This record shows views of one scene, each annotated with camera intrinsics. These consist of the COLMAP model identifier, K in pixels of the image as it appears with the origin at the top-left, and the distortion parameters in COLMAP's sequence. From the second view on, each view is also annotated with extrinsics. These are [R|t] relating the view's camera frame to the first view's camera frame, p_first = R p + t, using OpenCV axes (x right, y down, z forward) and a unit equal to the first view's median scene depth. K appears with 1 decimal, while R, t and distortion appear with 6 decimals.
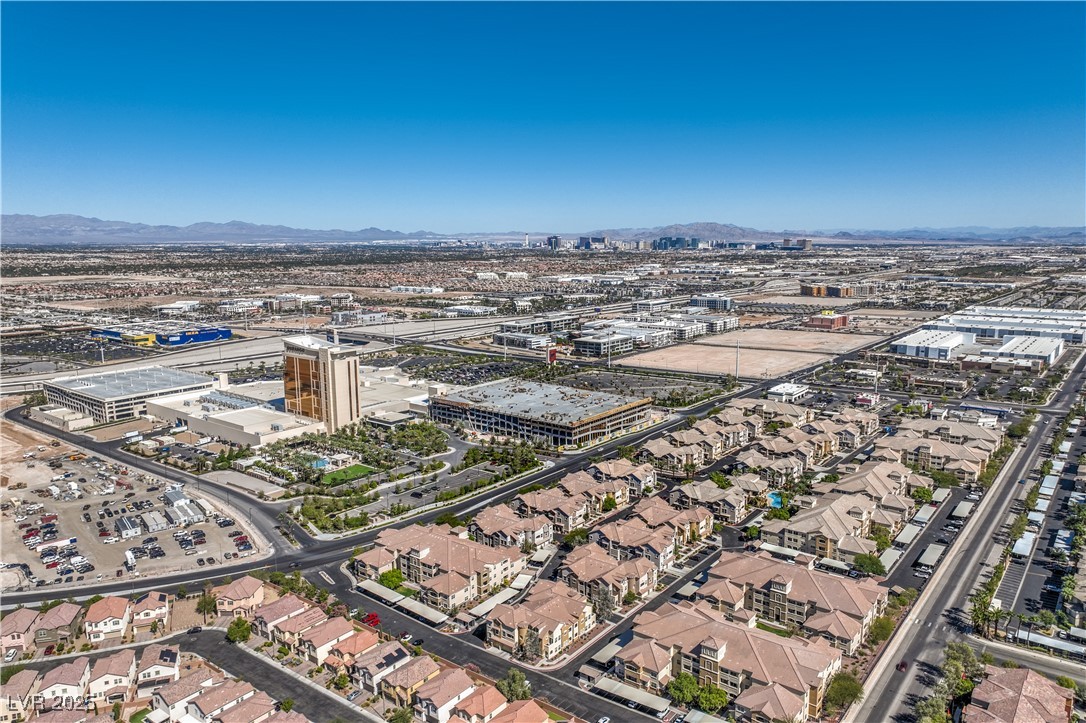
lens RADIAL K [[769.7, 0, 546.8], [0, 769.7, 364.0], [0, 0, 1]] dist [-0.001333, 0.017331]
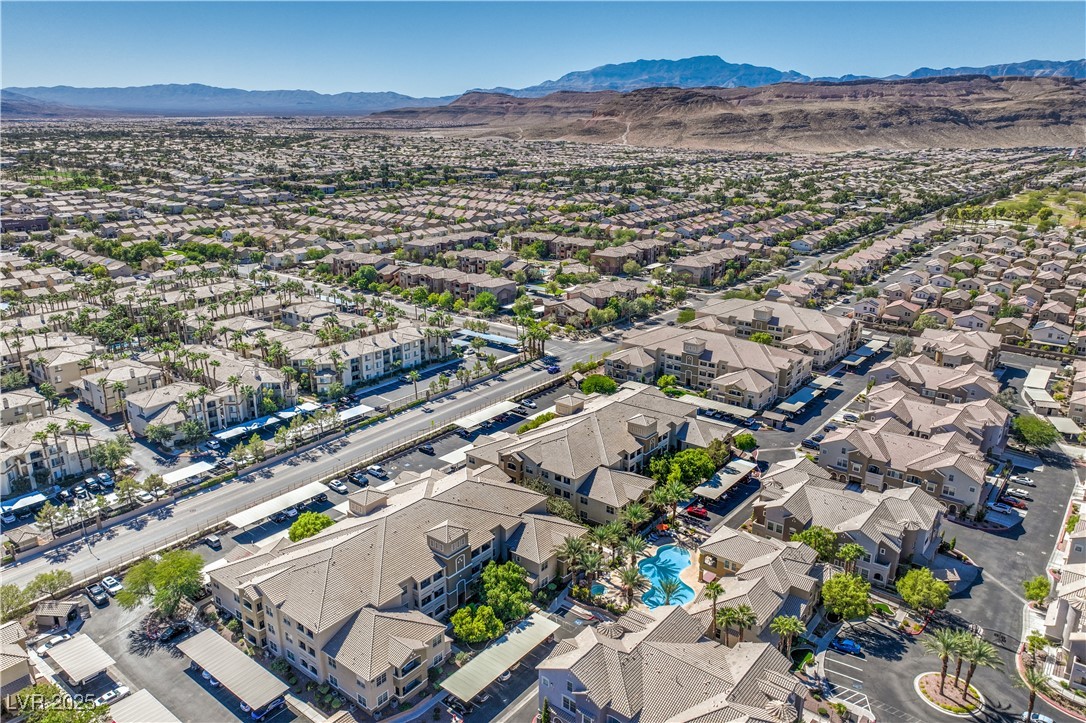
lens RADIAL K [[769.7, 0, 546.4], [0, 769.7, 361.6], [0, 0, 1]] dist [-0.001333, 0.017331]
pose [[-0.999947, 0.002969, 0.009838, 0.125811], [0.007129, 0.889938, 0.456025, -0.031466], [-0.007401, 0.456071, -0.889913, 0.455679]]
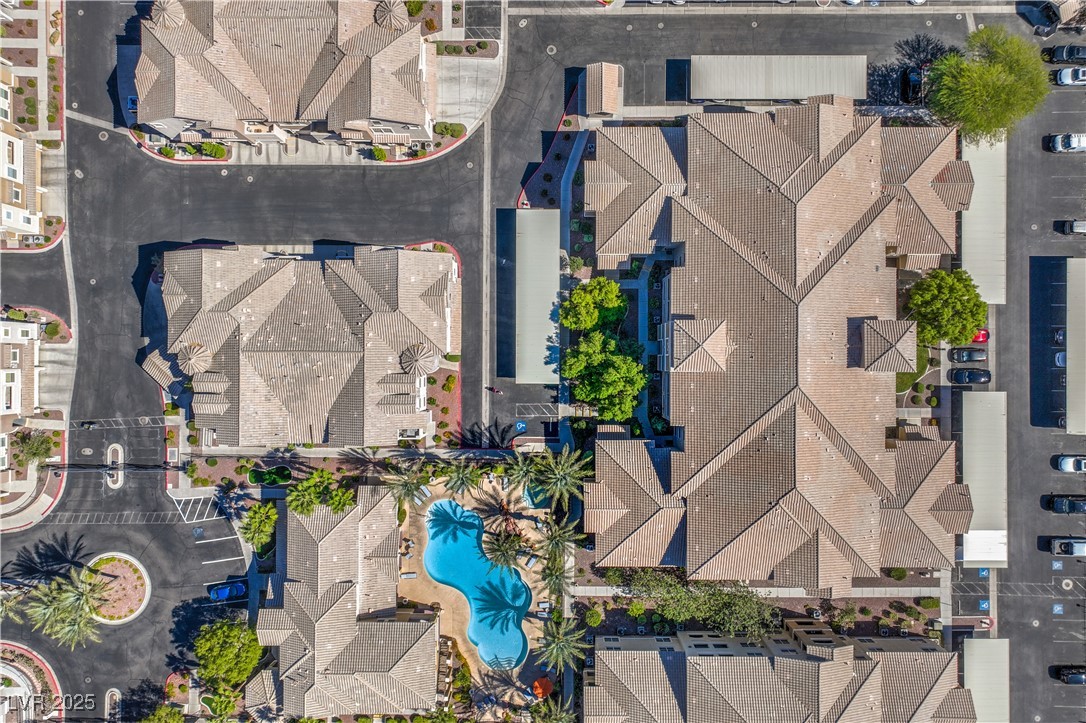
lens RADIAL K [[769.7, 0, 542.6], [0, 769.7, 356.9], [0, 0, 1]] dist [-0.001333, 0.017331]
pose [[0.791296, -0.611409, 0.005481, 0.128762], [0.101042, 0.139600, 0.985039, -0.031910], [-0.603027, -0.778904, 0.172243, 0.355320]]
